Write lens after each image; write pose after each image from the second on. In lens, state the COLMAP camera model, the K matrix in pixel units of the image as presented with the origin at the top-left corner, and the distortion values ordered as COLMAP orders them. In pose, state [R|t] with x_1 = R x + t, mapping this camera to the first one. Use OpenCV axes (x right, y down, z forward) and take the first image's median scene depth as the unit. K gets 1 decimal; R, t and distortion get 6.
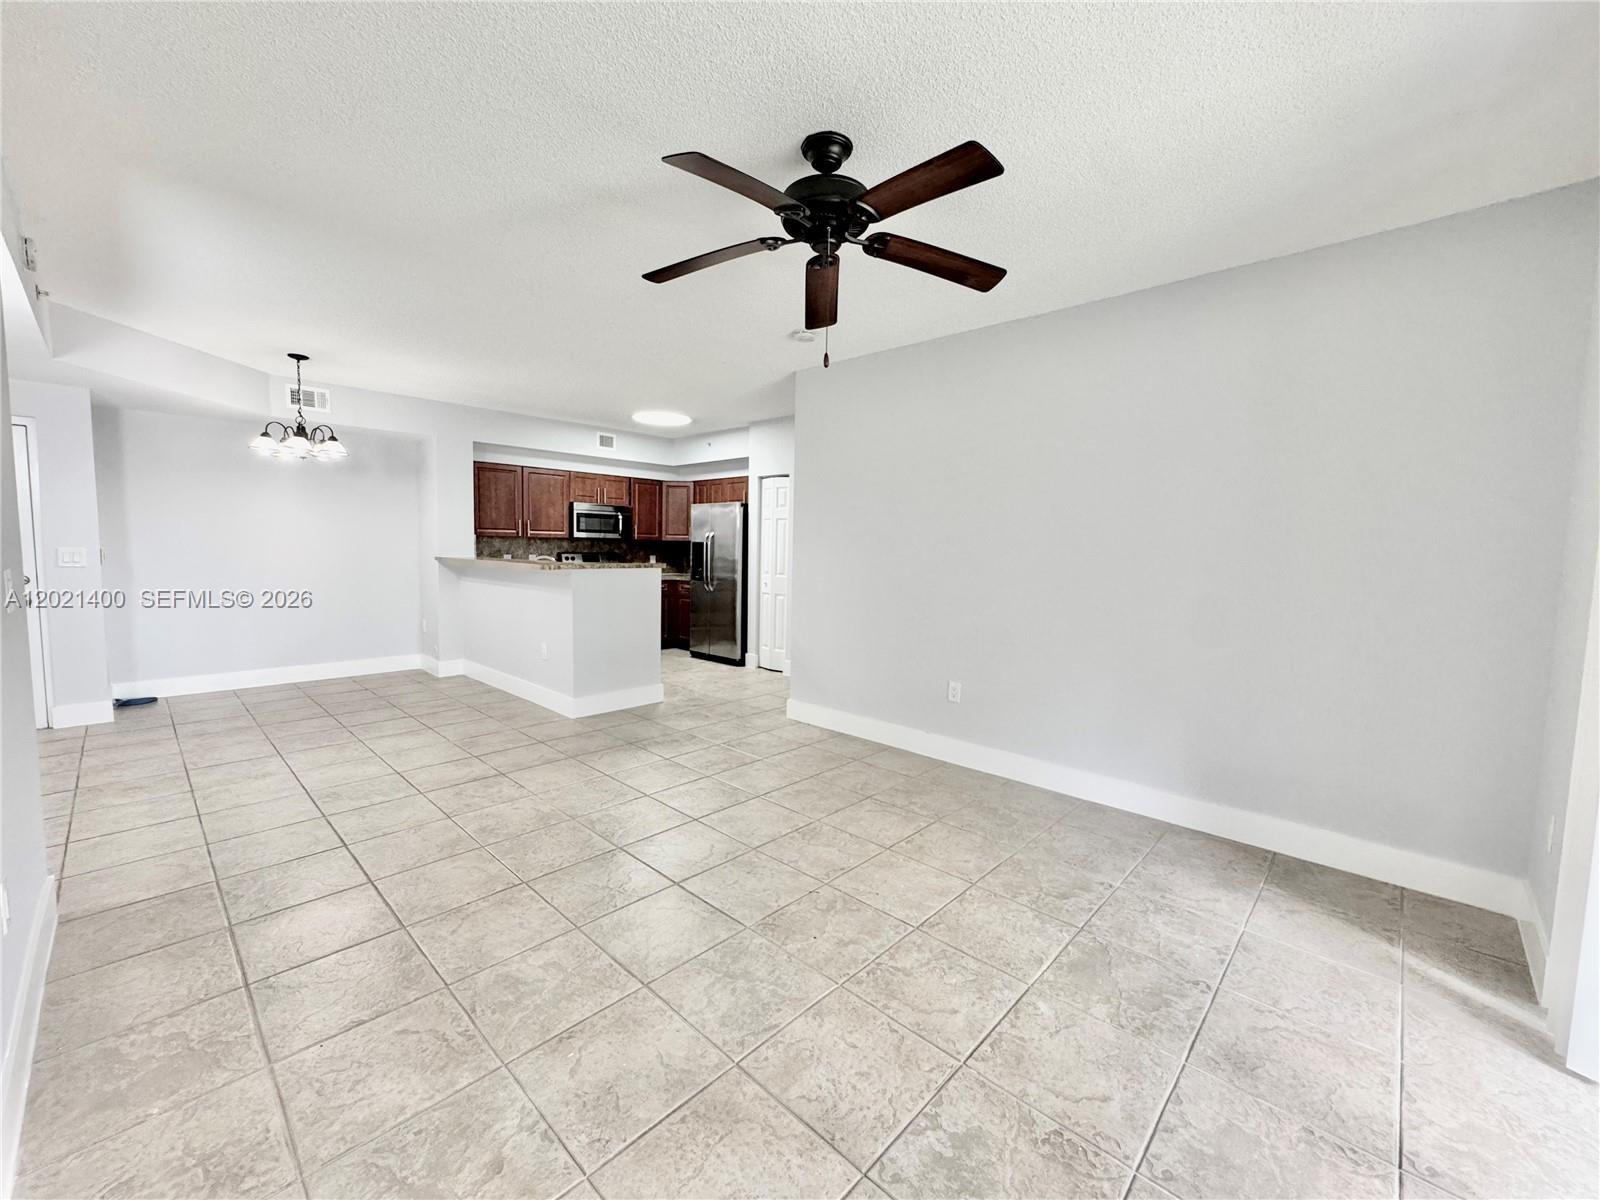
lens RADIAL K [[640.7, 0, 800.0], [0, 640.7, 600.0], [0, 0, 1]] dist [-0.002446, -0.000152]
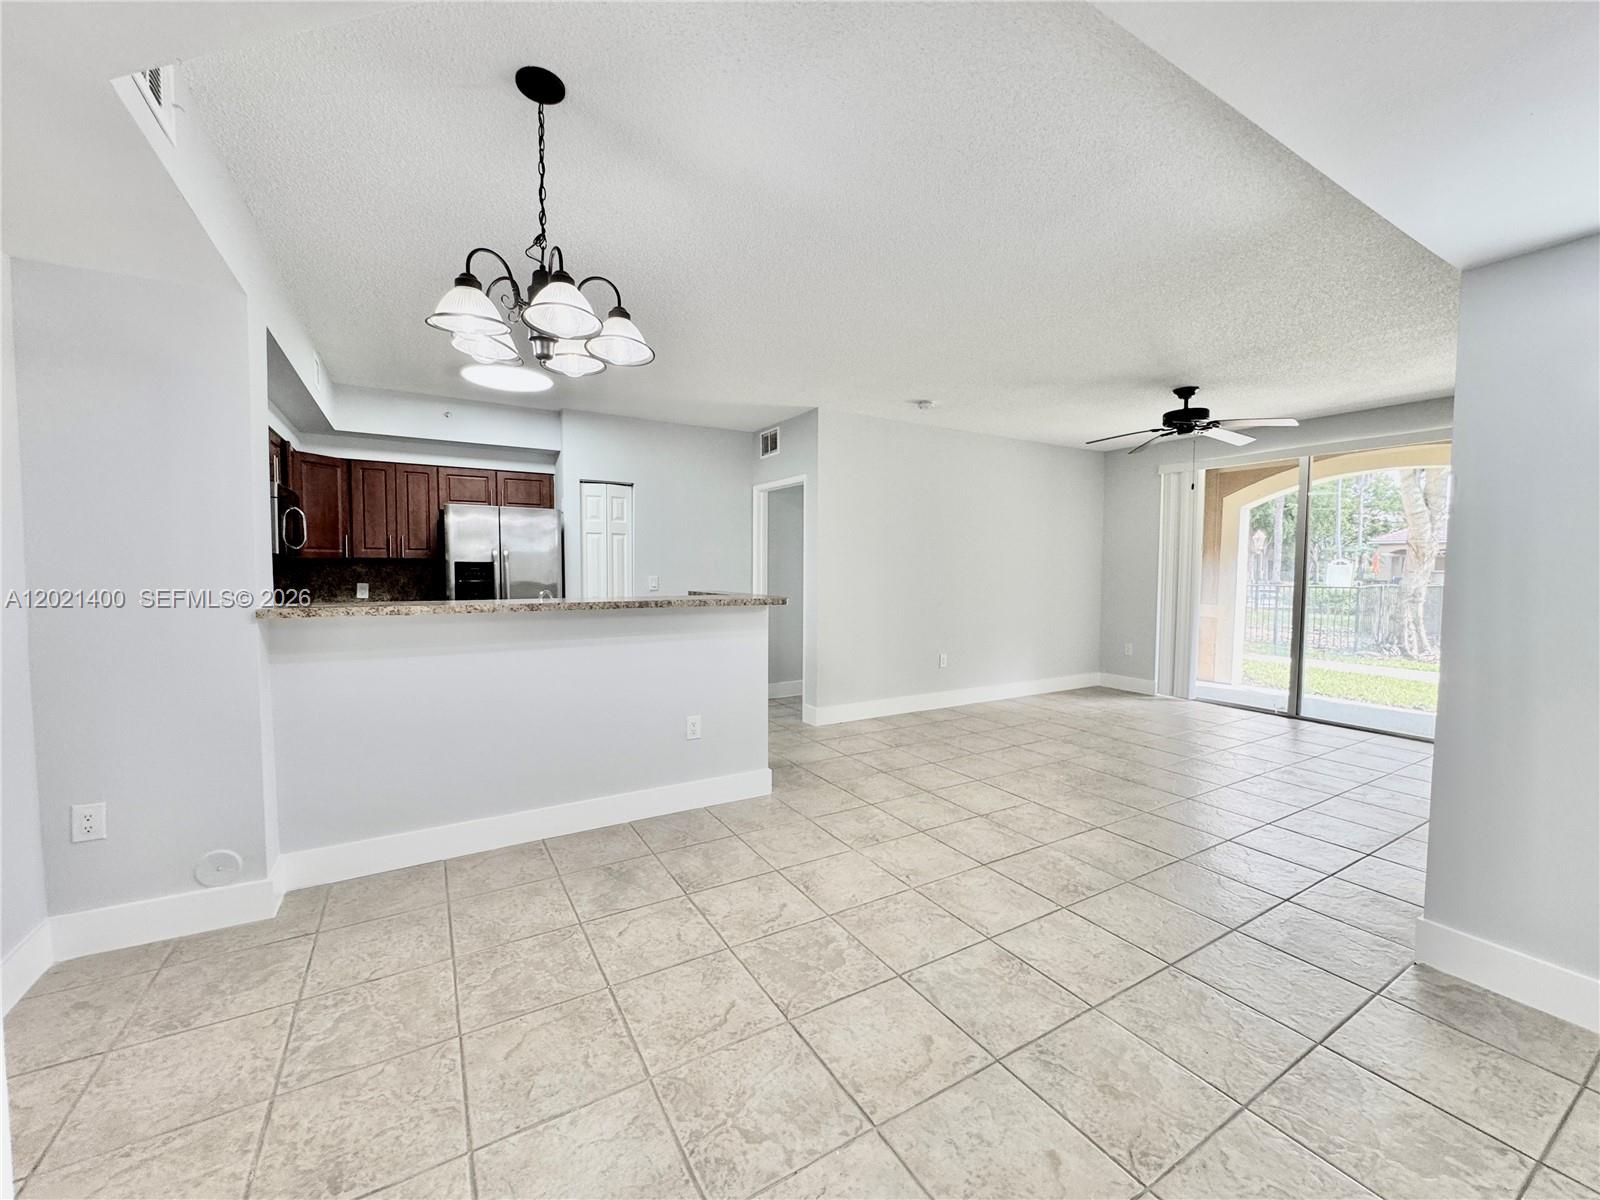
lens RADIAL K [[640.7, 0, 800.0], [0, 640.7, 600.0], [0, 0, 1]] dist [-0.002446, -0.000152]
pose [[0.274915, -0.070950, 0.958847, -1.276186], [0.080438, 0.995475, 0.050598, -0.100708], [-0.958098, 0.063218, 0.279378, 0.875790]]
